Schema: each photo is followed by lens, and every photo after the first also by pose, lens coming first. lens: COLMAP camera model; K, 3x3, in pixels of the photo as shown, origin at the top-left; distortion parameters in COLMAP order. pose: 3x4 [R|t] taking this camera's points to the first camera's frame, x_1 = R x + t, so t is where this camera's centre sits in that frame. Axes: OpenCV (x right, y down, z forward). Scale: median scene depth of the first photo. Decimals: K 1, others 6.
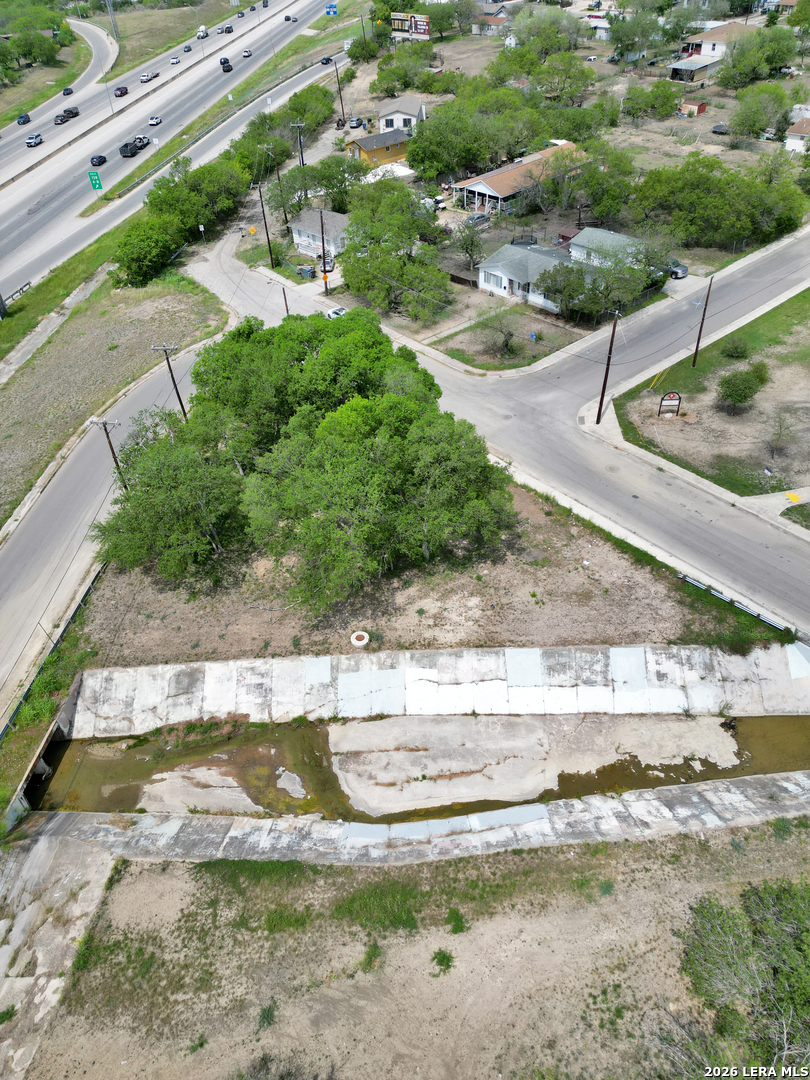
lens RADIAL K [[757.3, 0, 403.4], [0, 757.3, 541.3], [0, 0, 1]] dist [0.082724, -0.081800]
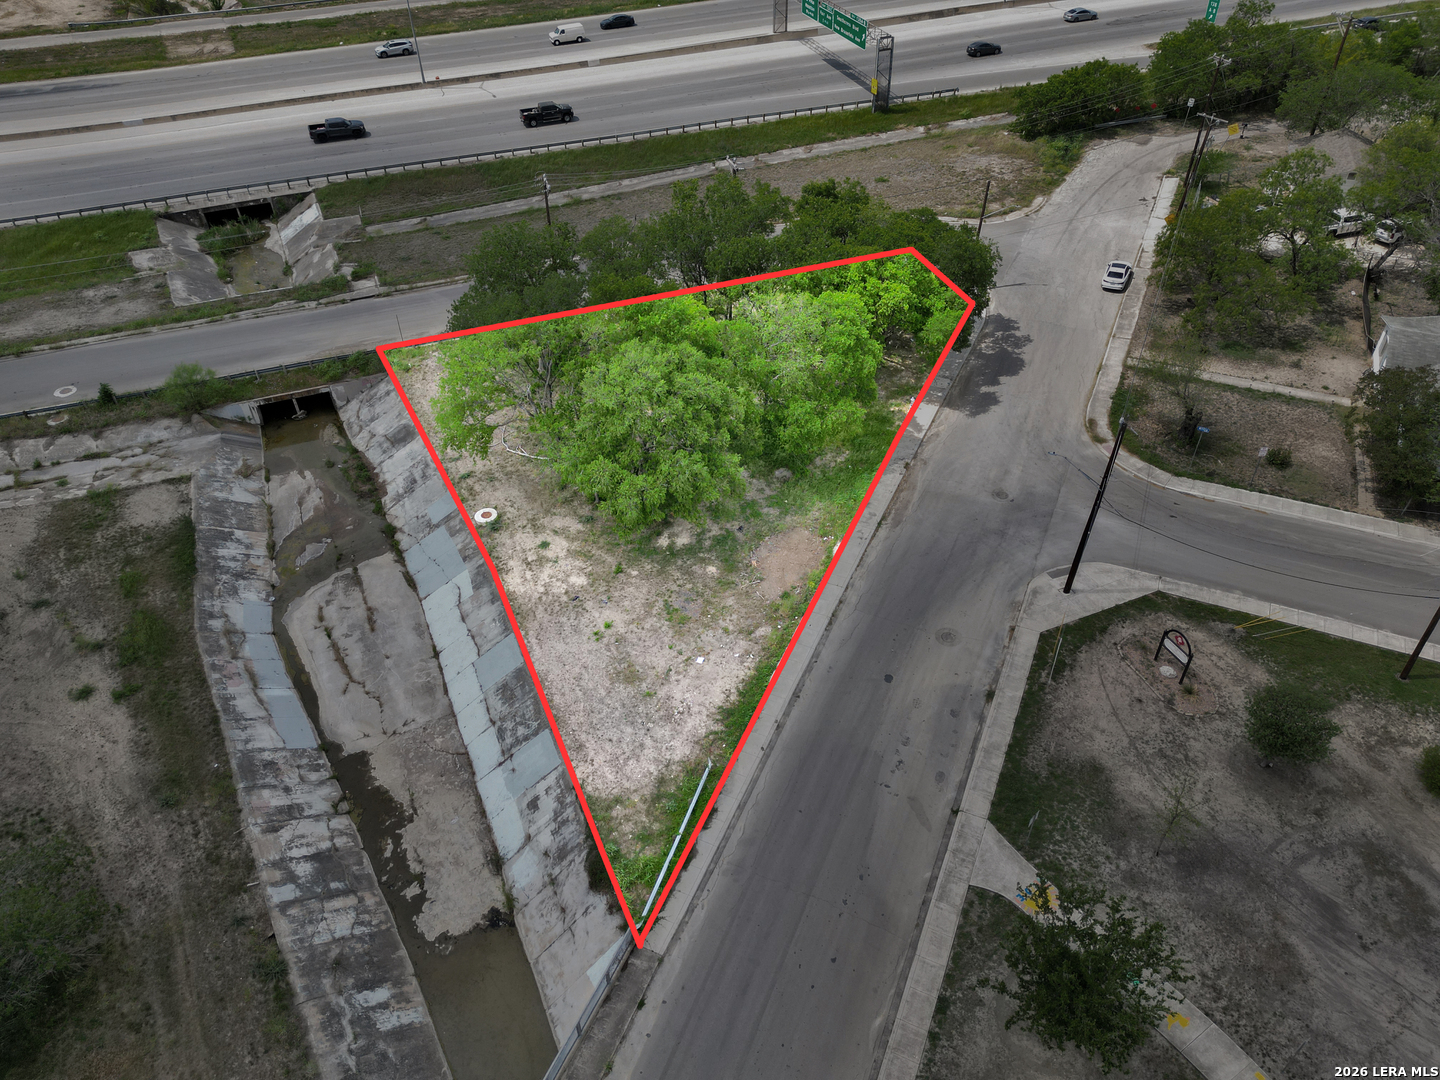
lens RADIAL K [[1009.7, 0, 716.9], [0, 1009.7, 537.9], [0, 0, 1]] dist [0.082724, -0.081800]
pose [[0.426862, 0.617270, -0.660883, 0.785222], [-0.580509, 0.747395, 0.323125, -0.353705], [0.693396, 0.245718, 0.677366, 0.407647]]
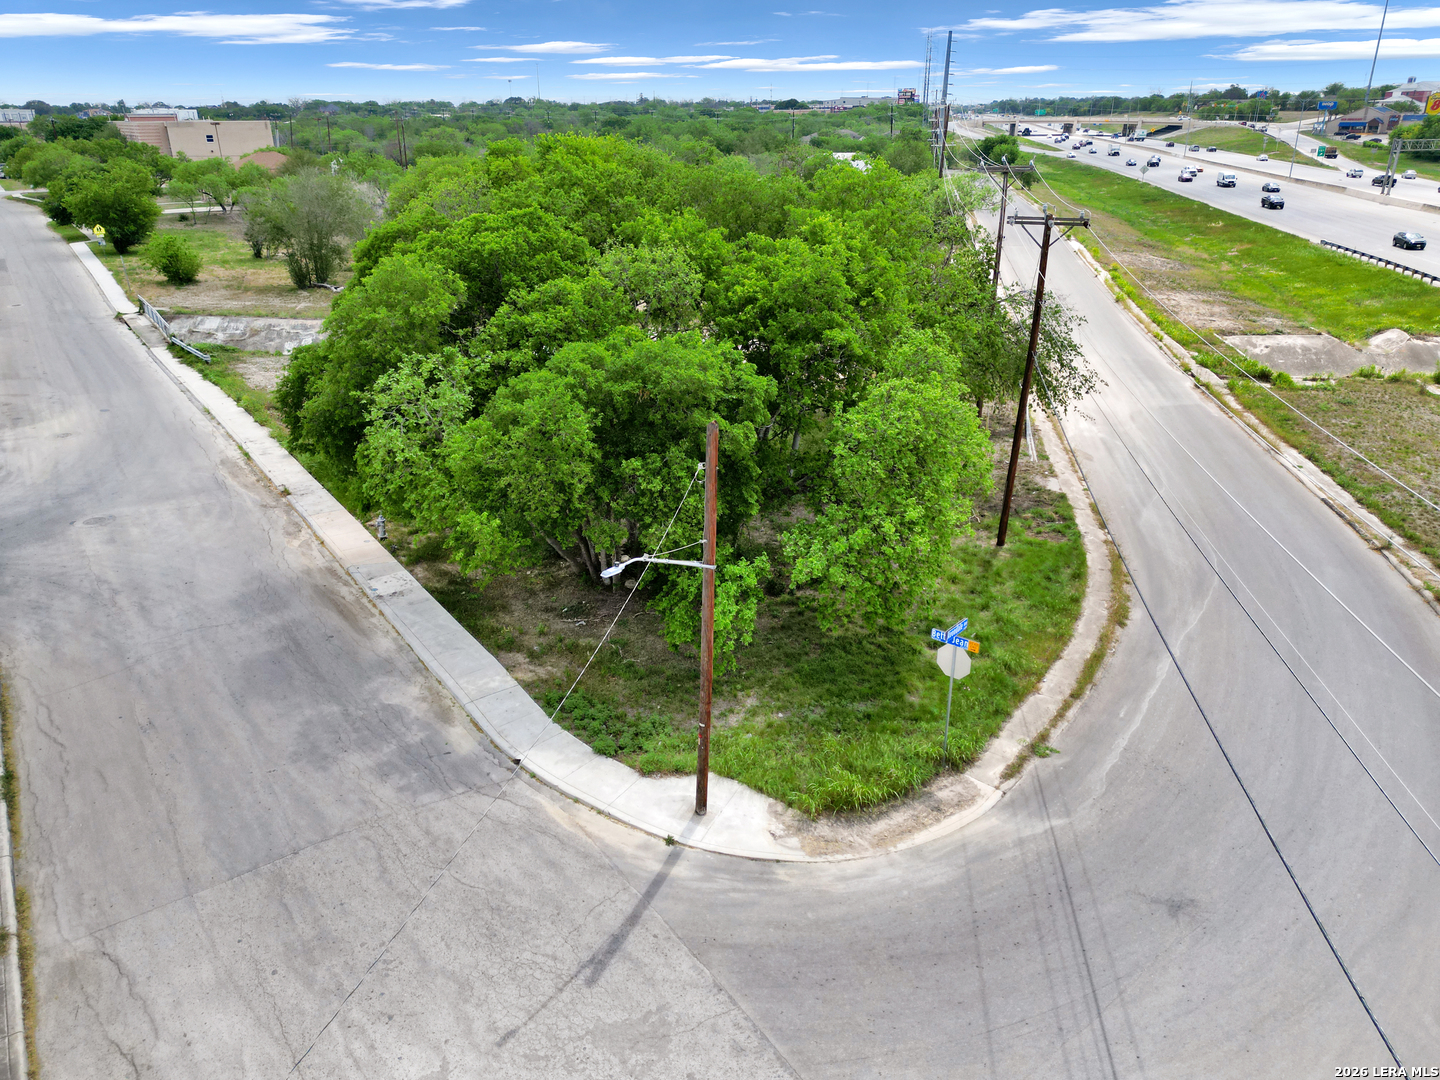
lens RADIAL K [[1009.7, 0, 716.9], [0, 1009.7, 537.9], [0, 0, 1]] dist [0.082724, -0.081800]
pose [[-0.993182, 0.008583, 0.116258, -0.260687], [0.107097, 0.461055, 0.880885, -0.718152], [-0.046041, 0.887330, -0.458831, 1.598788]]
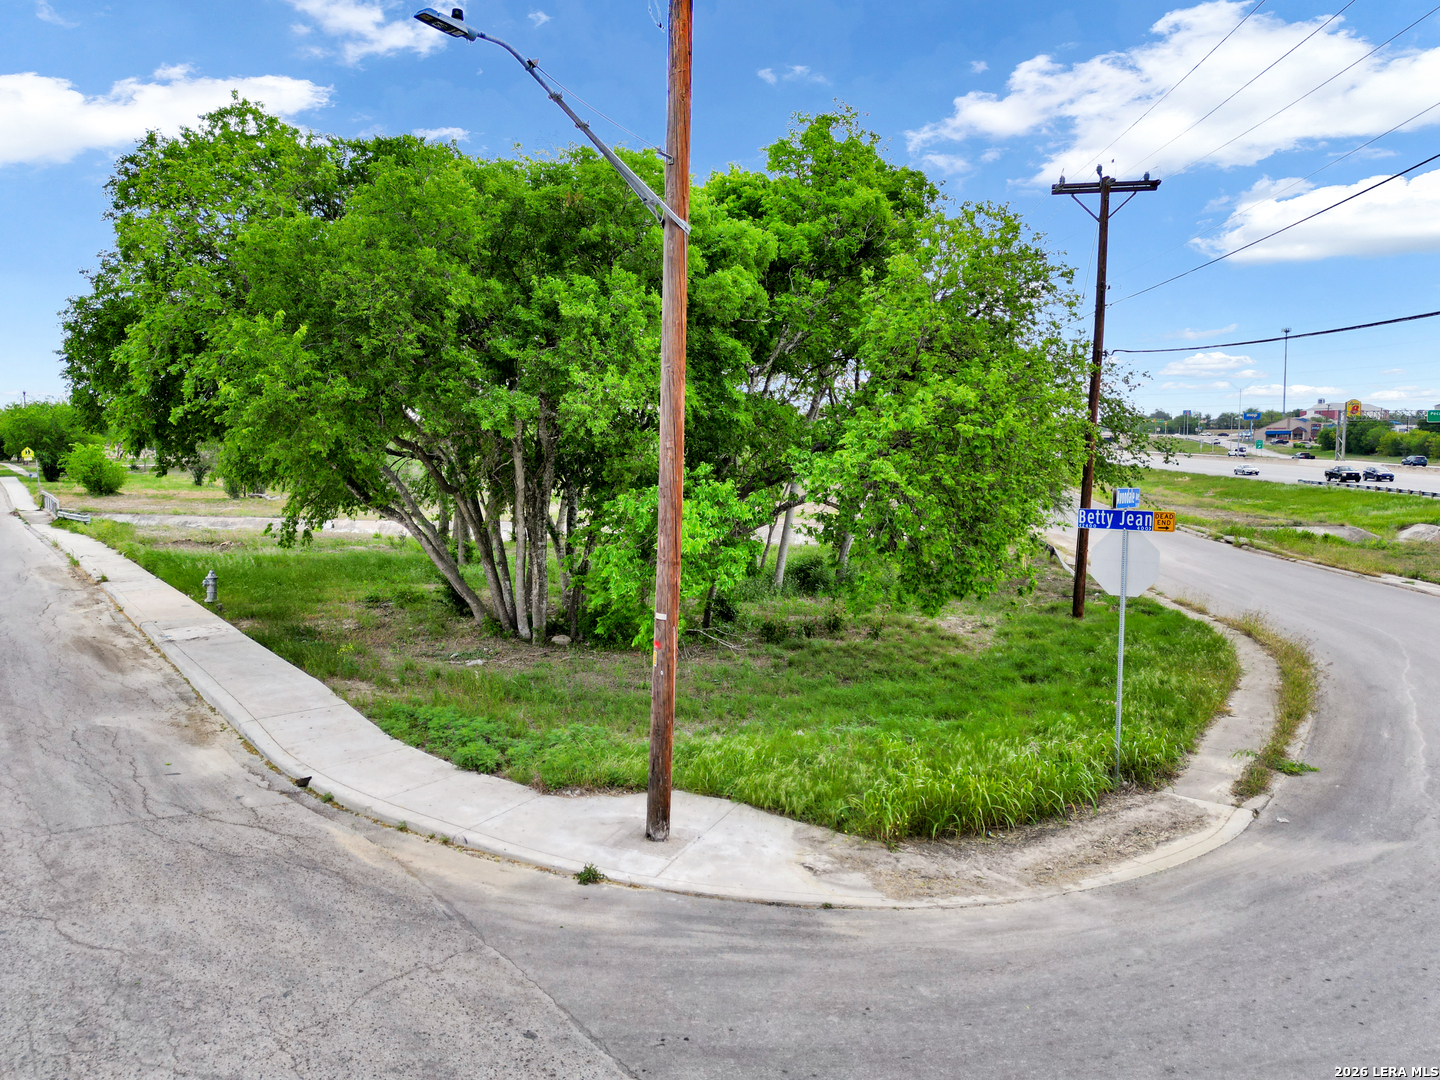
lens RADIAL K [[1005.5, 0, 715.0], [0, 1005.5, 562.1], [0, 0, 1]] dist [0.065718, -0.061321]
pose [[-0.995988, 0.041346, 0.079366, -0.237914], [0.085929, 0.689555, 0.719117, -0.512759], [-0.024995, 0.723052, -0.690341, 1.605453]]
